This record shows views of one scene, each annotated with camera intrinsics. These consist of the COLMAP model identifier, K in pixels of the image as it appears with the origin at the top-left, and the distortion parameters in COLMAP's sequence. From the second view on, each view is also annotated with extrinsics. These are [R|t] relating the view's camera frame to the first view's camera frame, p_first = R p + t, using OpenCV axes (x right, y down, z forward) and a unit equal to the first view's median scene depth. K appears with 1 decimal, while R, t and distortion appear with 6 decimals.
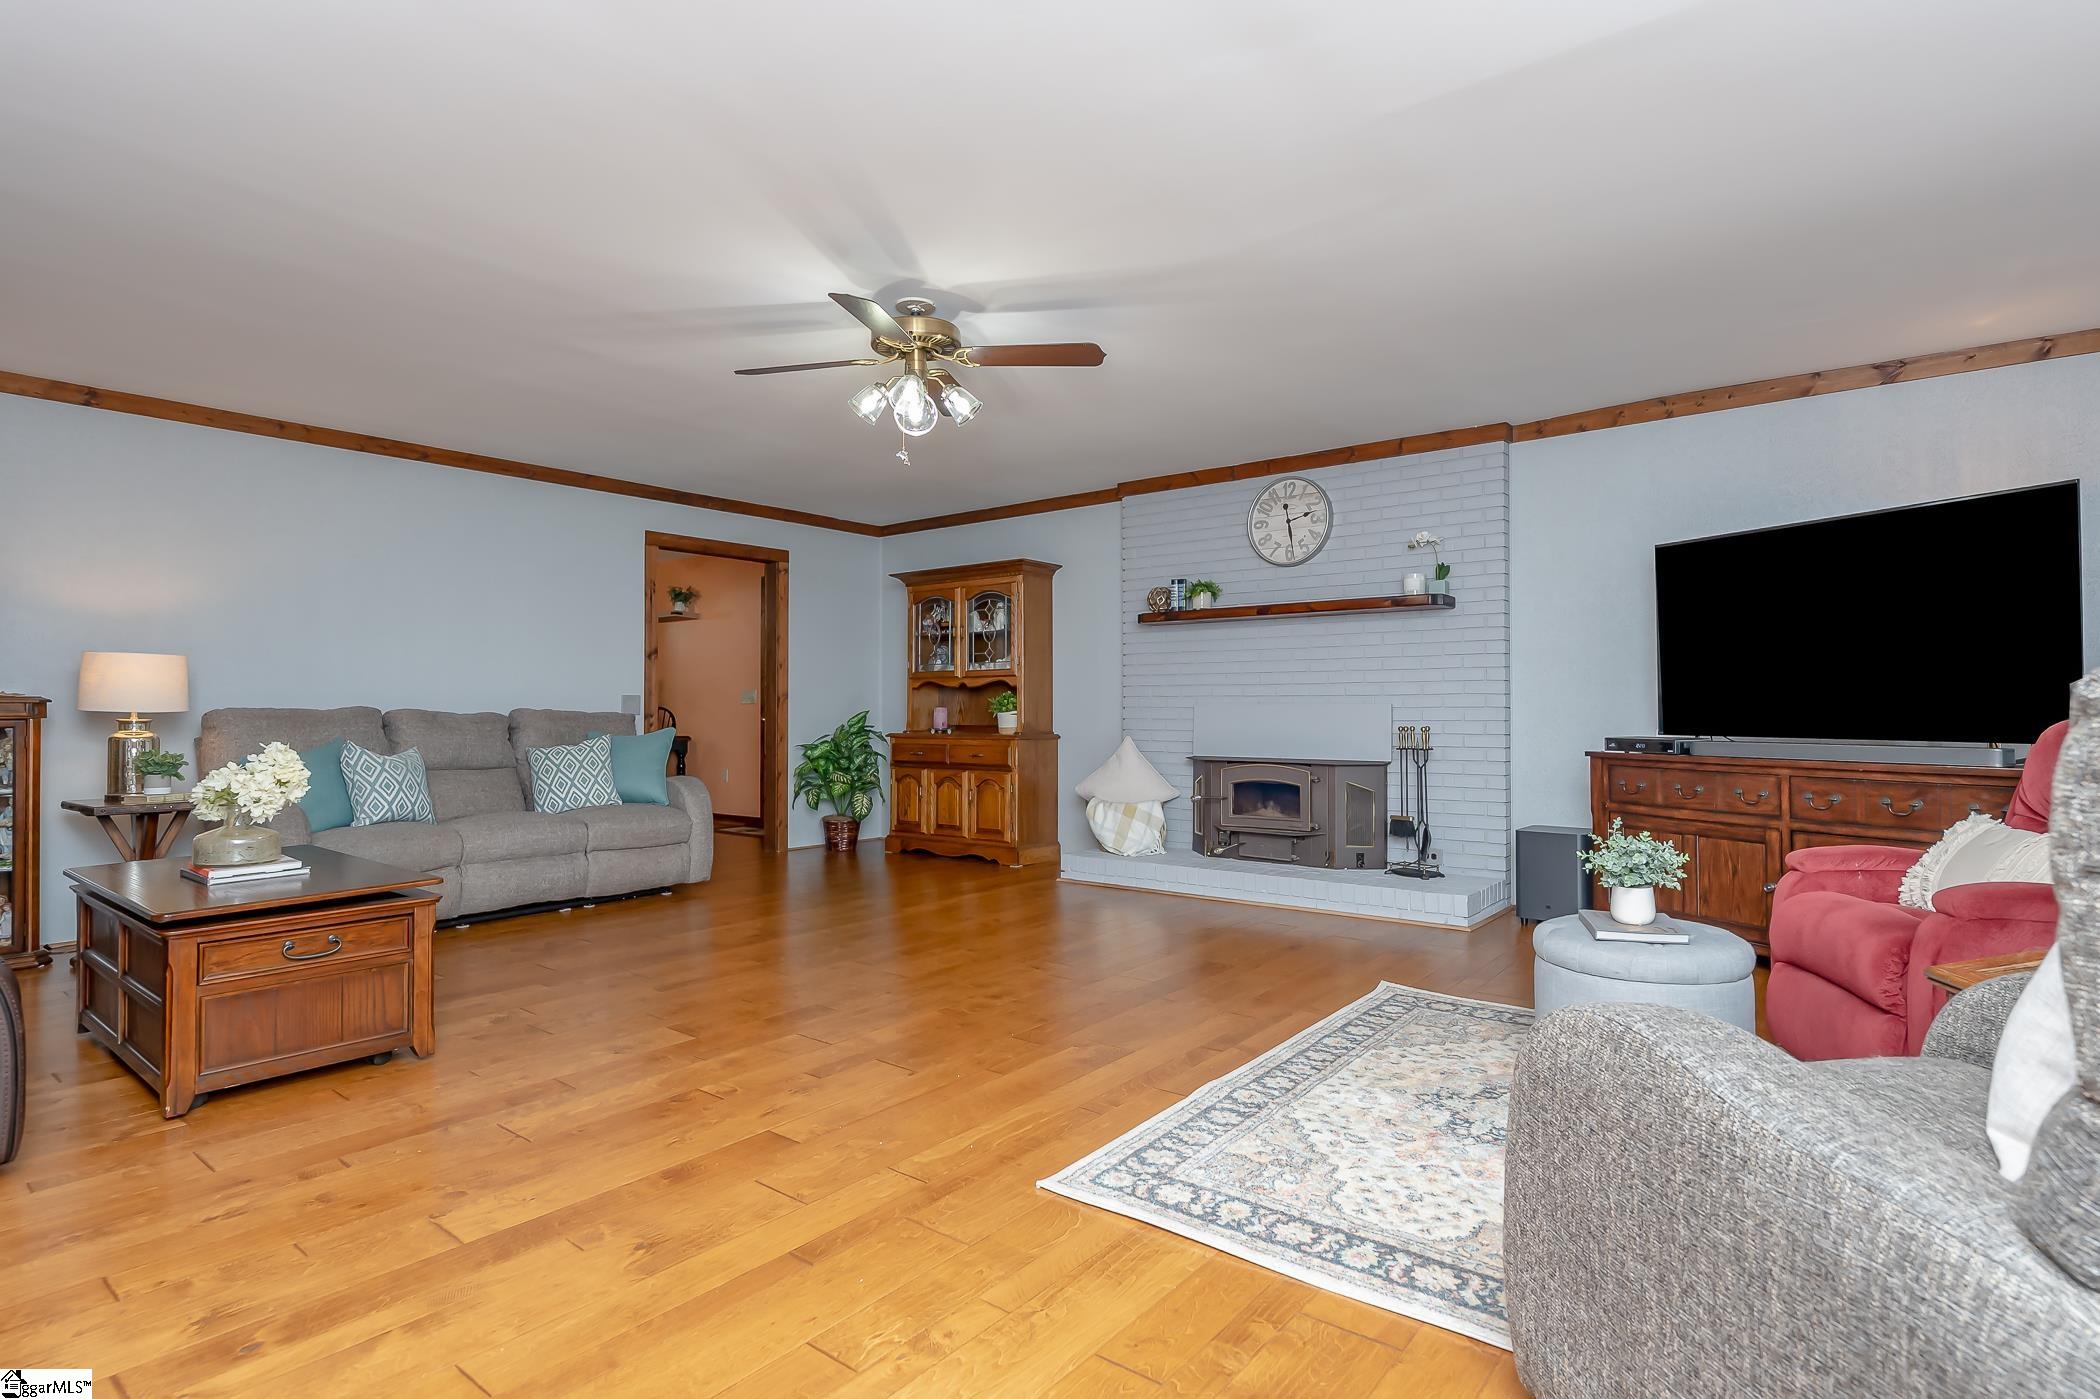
lens RADIAL K [[1052.2, 0, 1050.0], [0, 1052.2, 699.5], [0, 0, 1]] dist [-0.002068, -0.000222]
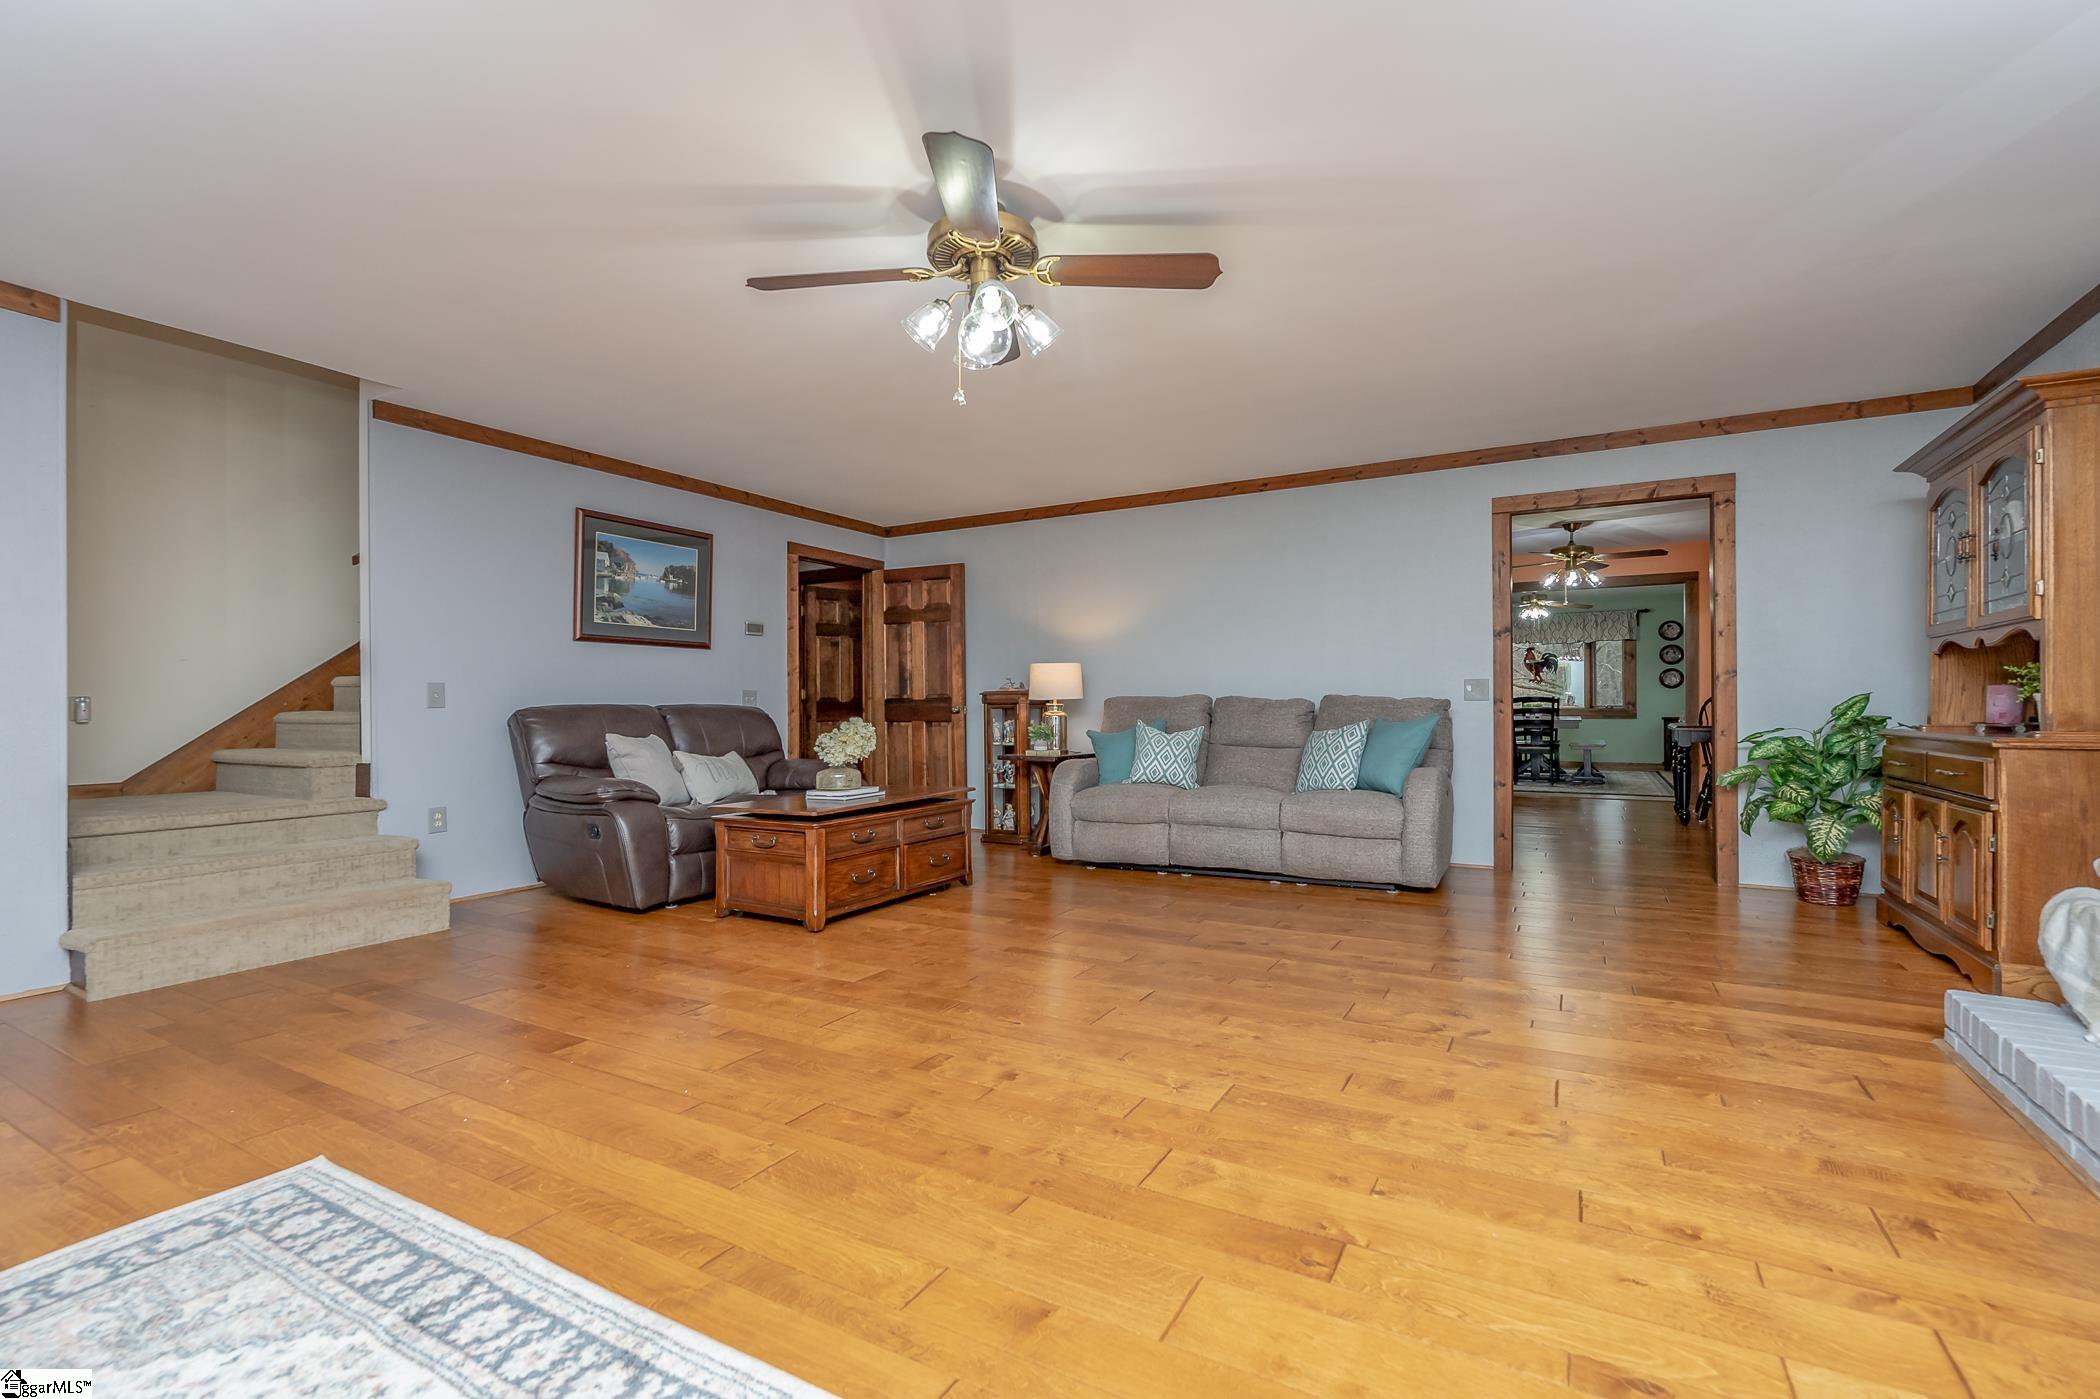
lens RADIAL K [[891.5, 0, 1084.4], [0, 891.5, 705.6], [0, 0, 1]] dist [0.003507, -0.000611]
pose [[0.176767, 0.003802, -0.984245, 0.463765], [0.014366, 0.999876, 0.006443, 0.012460], [0.984148, -0.015278, 0.176691, 0.754980]]
